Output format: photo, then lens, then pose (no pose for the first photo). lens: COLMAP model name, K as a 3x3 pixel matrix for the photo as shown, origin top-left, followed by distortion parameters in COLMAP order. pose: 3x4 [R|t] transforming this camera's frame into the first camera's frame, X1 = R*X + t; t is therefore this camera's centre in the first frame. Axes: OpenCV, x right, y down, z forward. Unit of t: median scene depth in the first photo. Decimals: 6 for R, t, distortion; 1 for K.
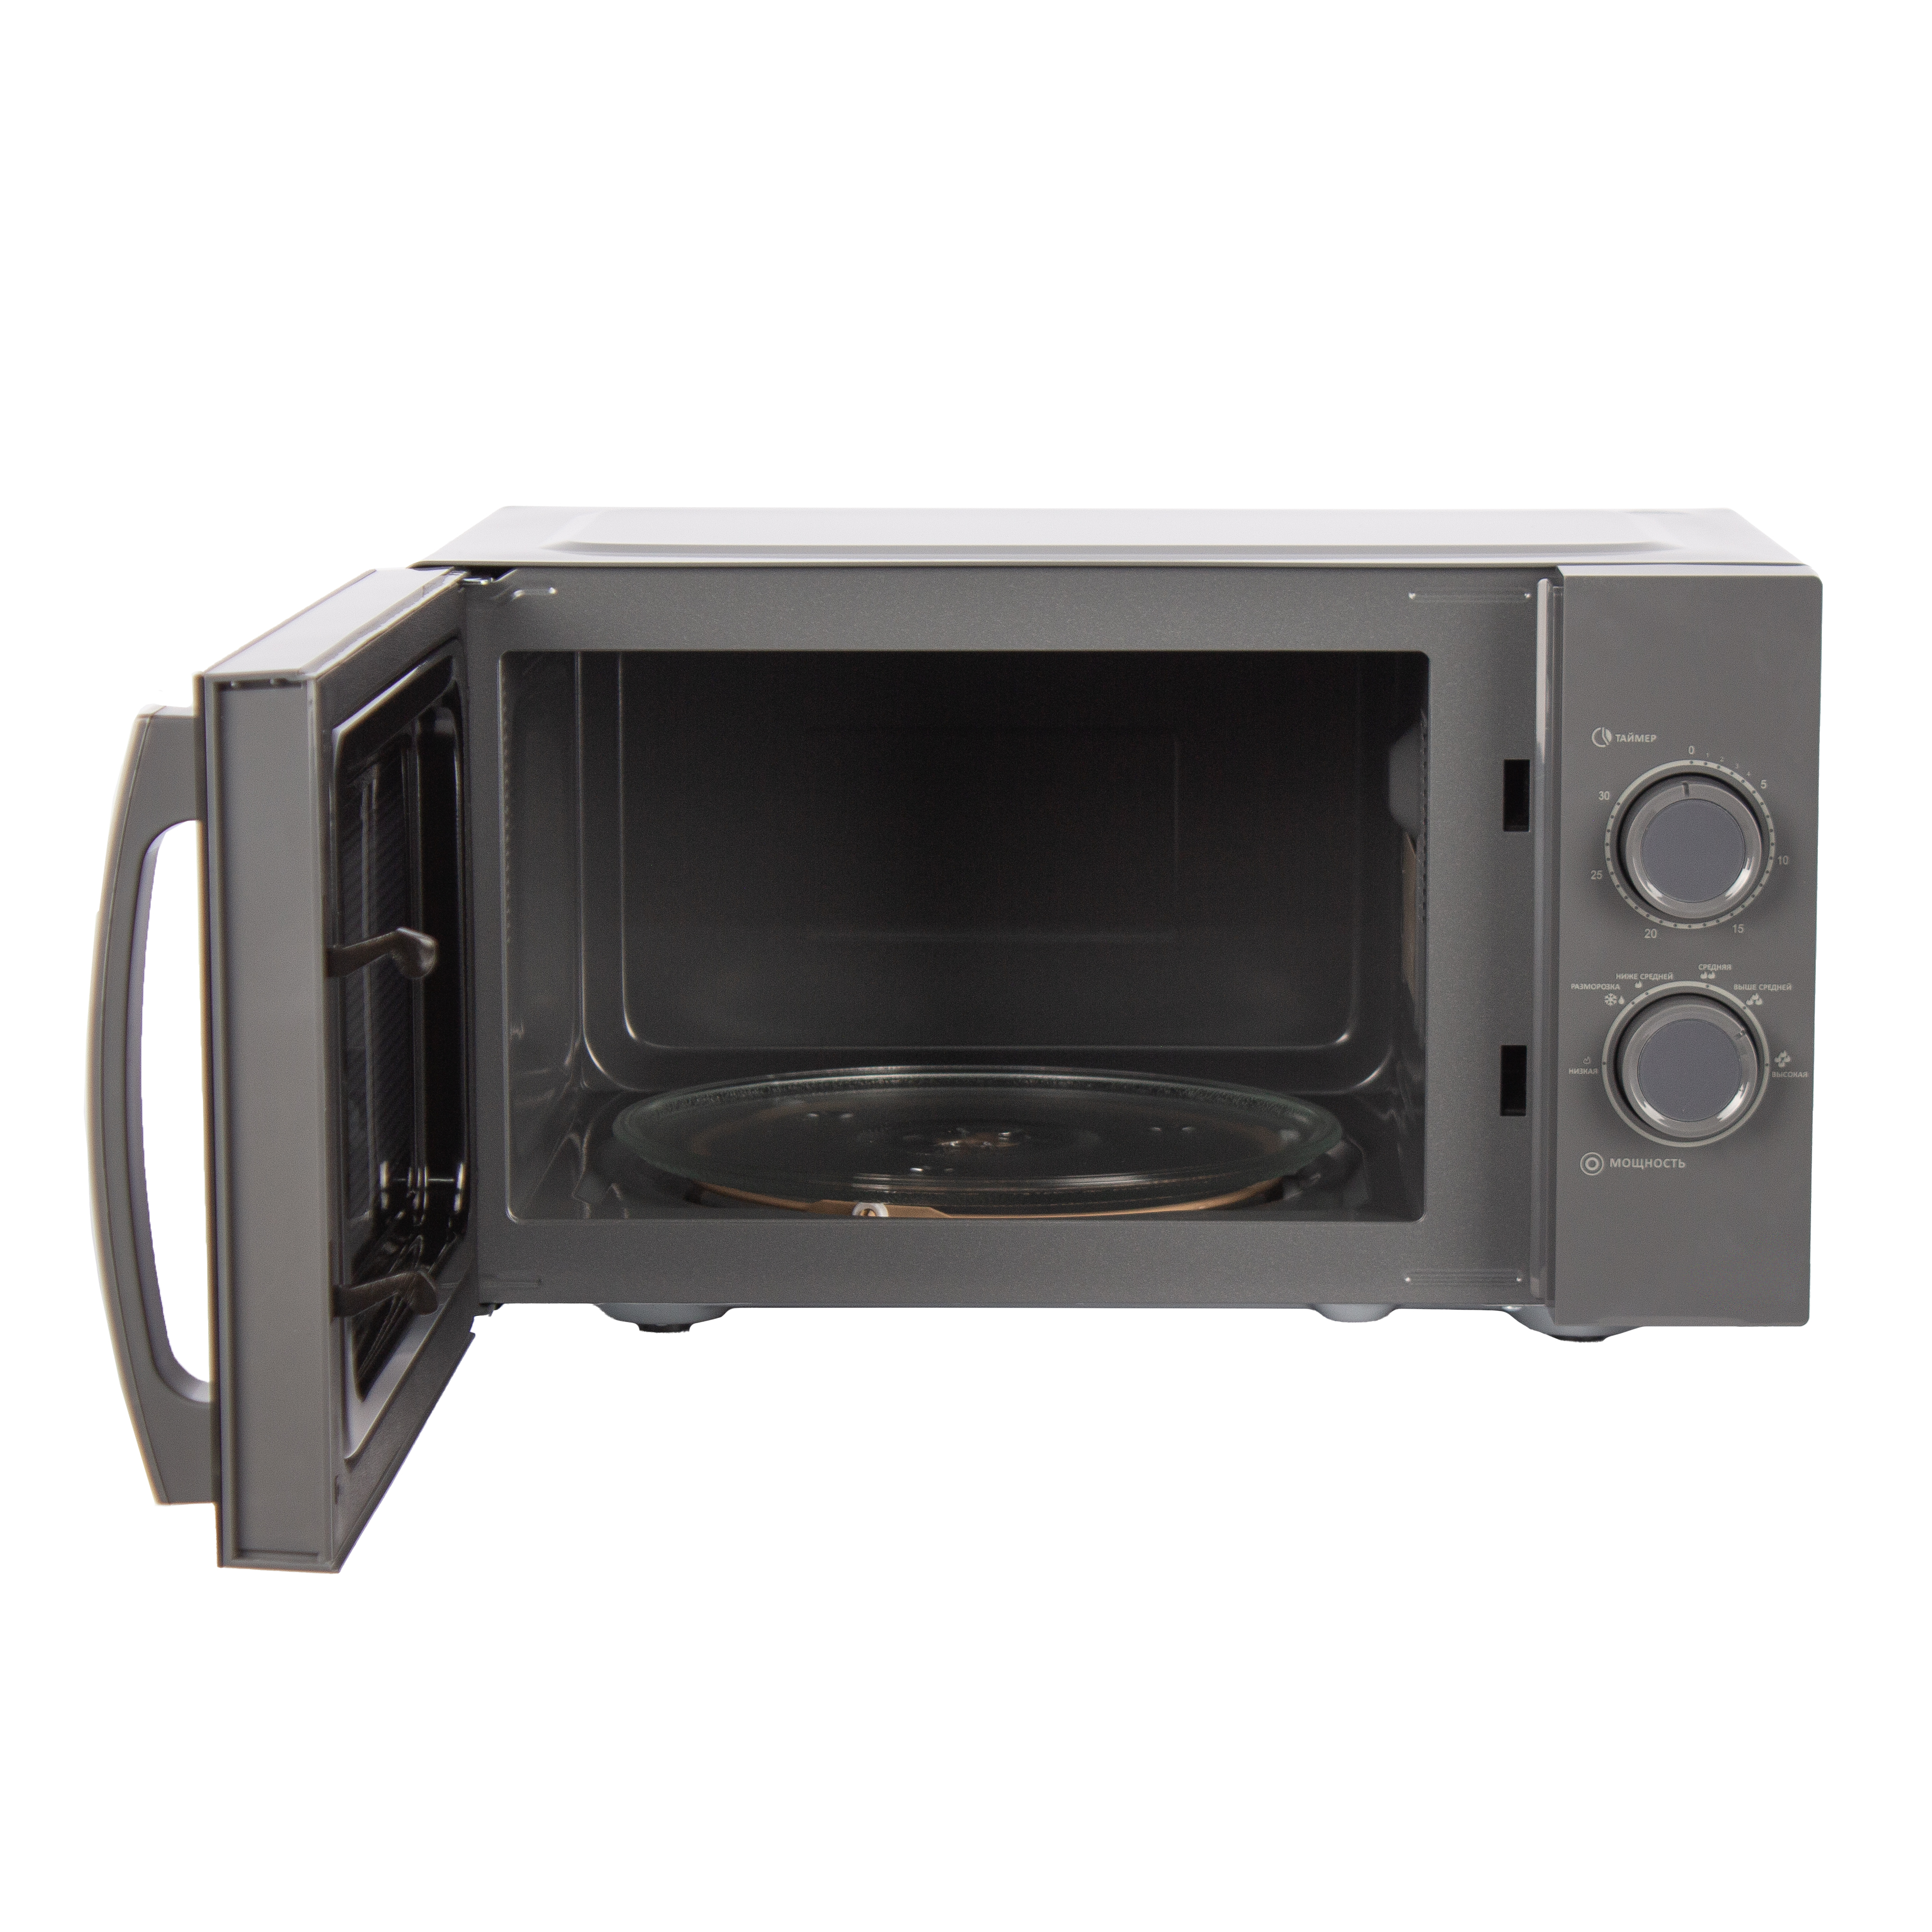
lens RADIAL K [[5580.2, 0, 1113.9], [0, 5580.2, 965.1], [0, 0, 1]] dist [0.327061, 0.201231]
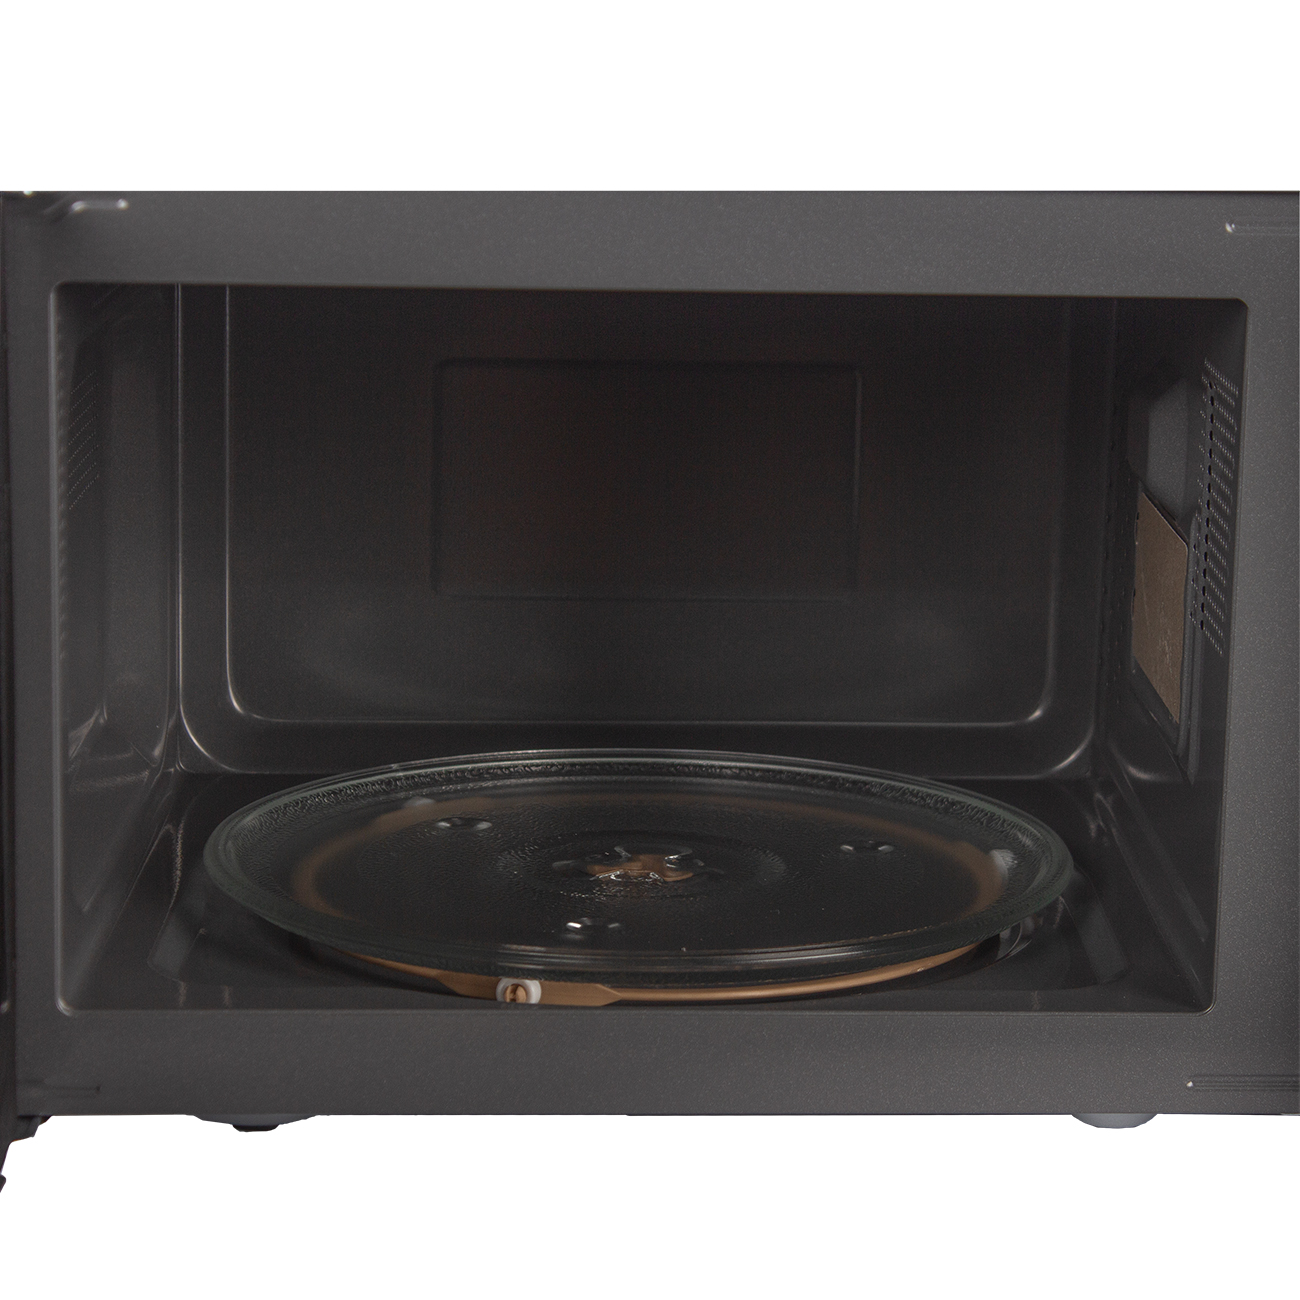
lens RADIAL K [[4586.1, 0, 650.0], [0, 4586.1, 650.0], [0, 0, 1]] dist [-0.051605, 3.859200]
pose [[0.999835, 0.017748, -0.003891, -0.022111], [-0.017611, 0.999310, 0.032698, -0.024734], [0.004469, -0.032624, 0.999458, 0.332417]]
